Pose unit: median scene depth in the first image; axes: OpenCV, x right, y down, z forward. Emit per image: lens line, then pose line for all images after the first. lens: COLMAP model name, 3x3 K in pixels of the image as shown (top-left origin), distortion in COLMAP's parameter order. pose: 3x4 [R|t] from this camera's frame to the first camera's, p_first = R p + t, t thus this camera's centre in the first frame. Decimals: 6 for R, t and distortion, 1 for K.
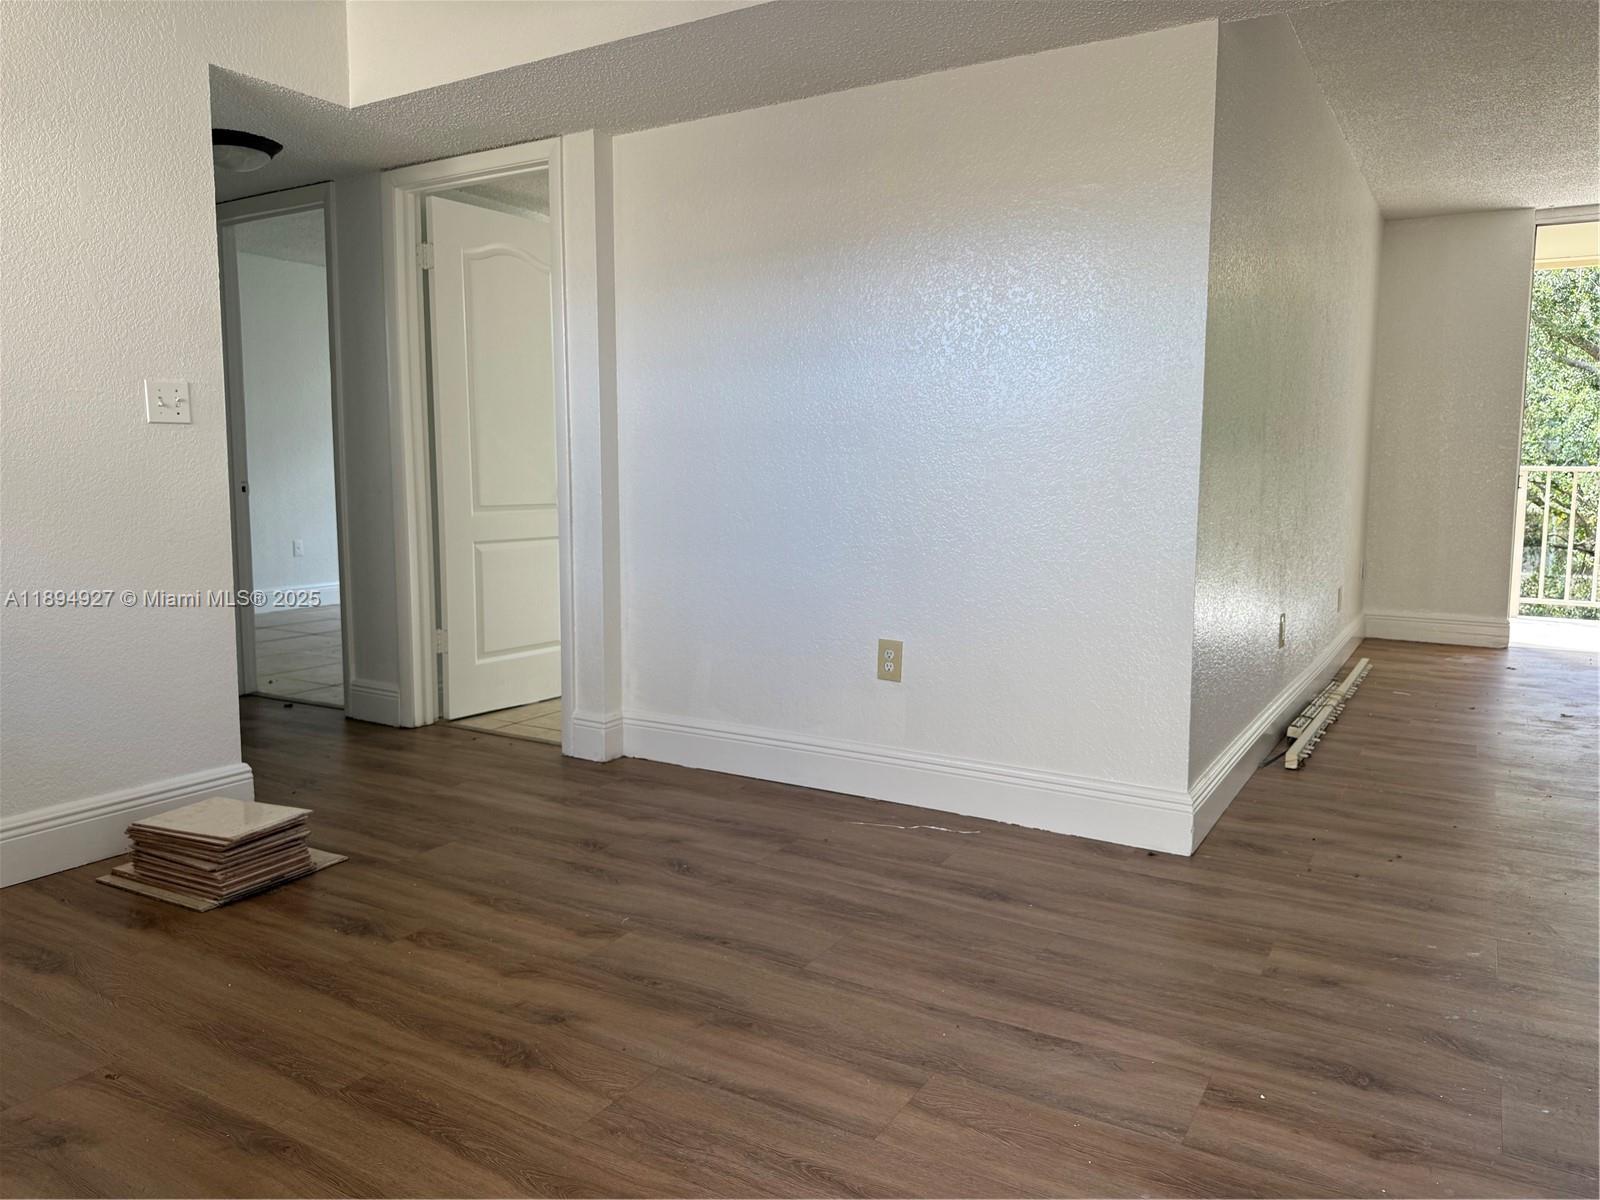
lens RADIAL K [[1119.7, 0, 800.0], [0, 1119.7, 600.0], [0, 0, 1]] dist [0.003070, -0.003064]
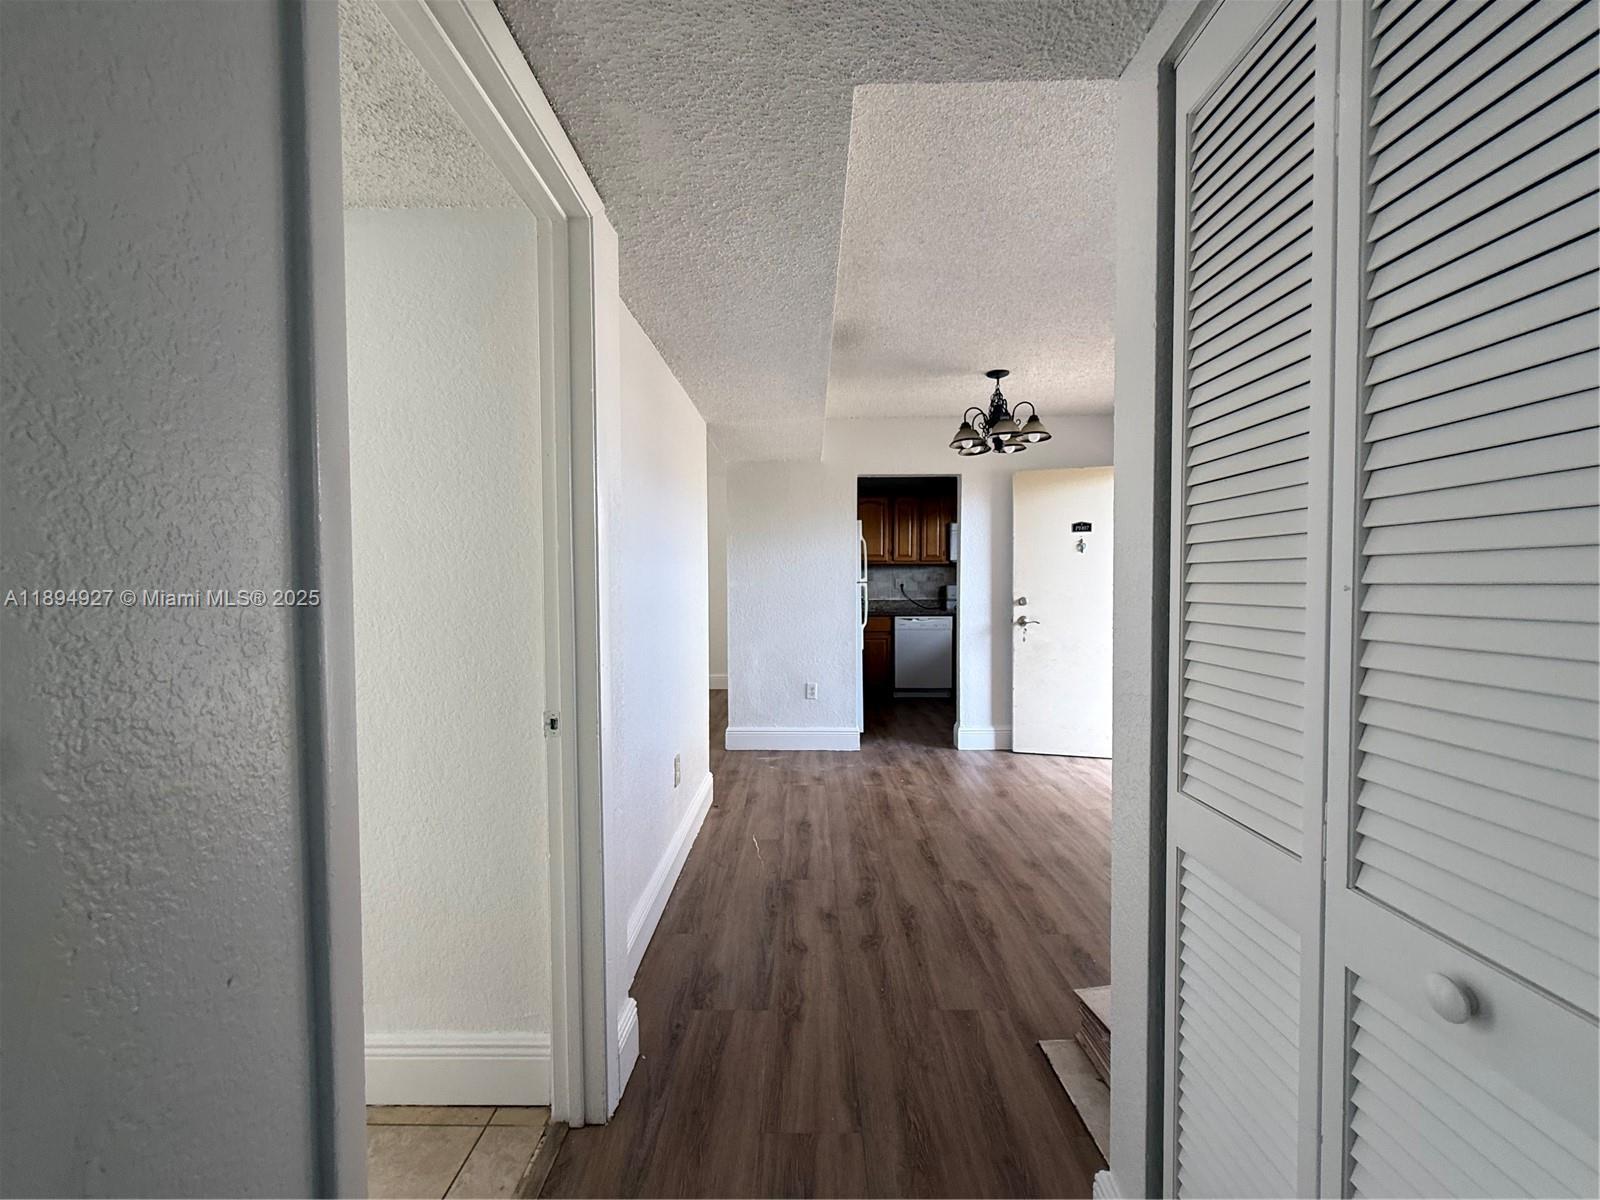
lens RADIAL K [[641.5, 0, 800.0], [0, 641.5, 600.0], [0, 0, 1]] dist [-0.001733, -0.000355]
pose [[-0.504829, -0.029910, 0.862701, -0.956525], [0.108337, 0.989302, 0.097695, -0.309113], [-0.856394, 0.142782, -0.496188, 1.723437]]
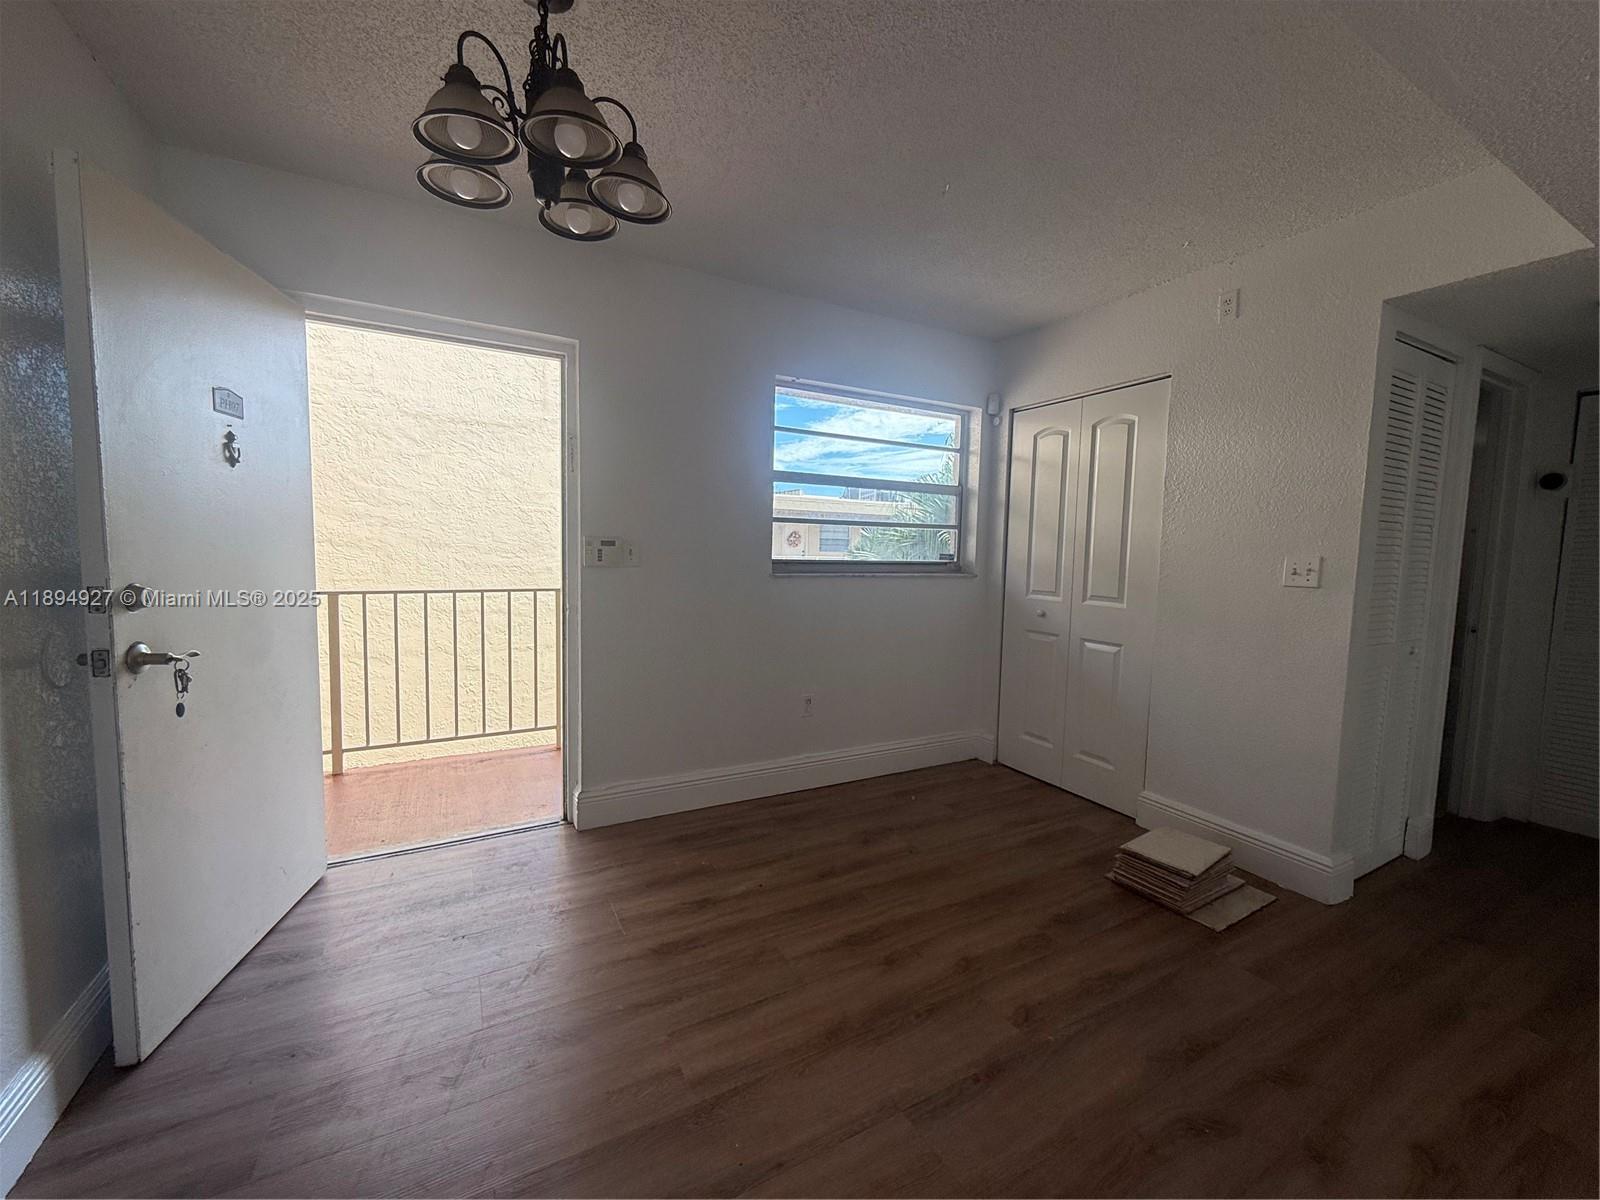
lens RADIAL K [[641.5, 0, 800.0], [0, 641.5, 600.0], [0, 0, 1]] dist [-0.001733, -0.000355]
pose [[-0.504891, 0.058260, -0.861215, 0.523413], [-0.129236, 0.981372, 0.142153, -0.215230], [0.853453, 0.183072, -0.487957, 1.066611]]
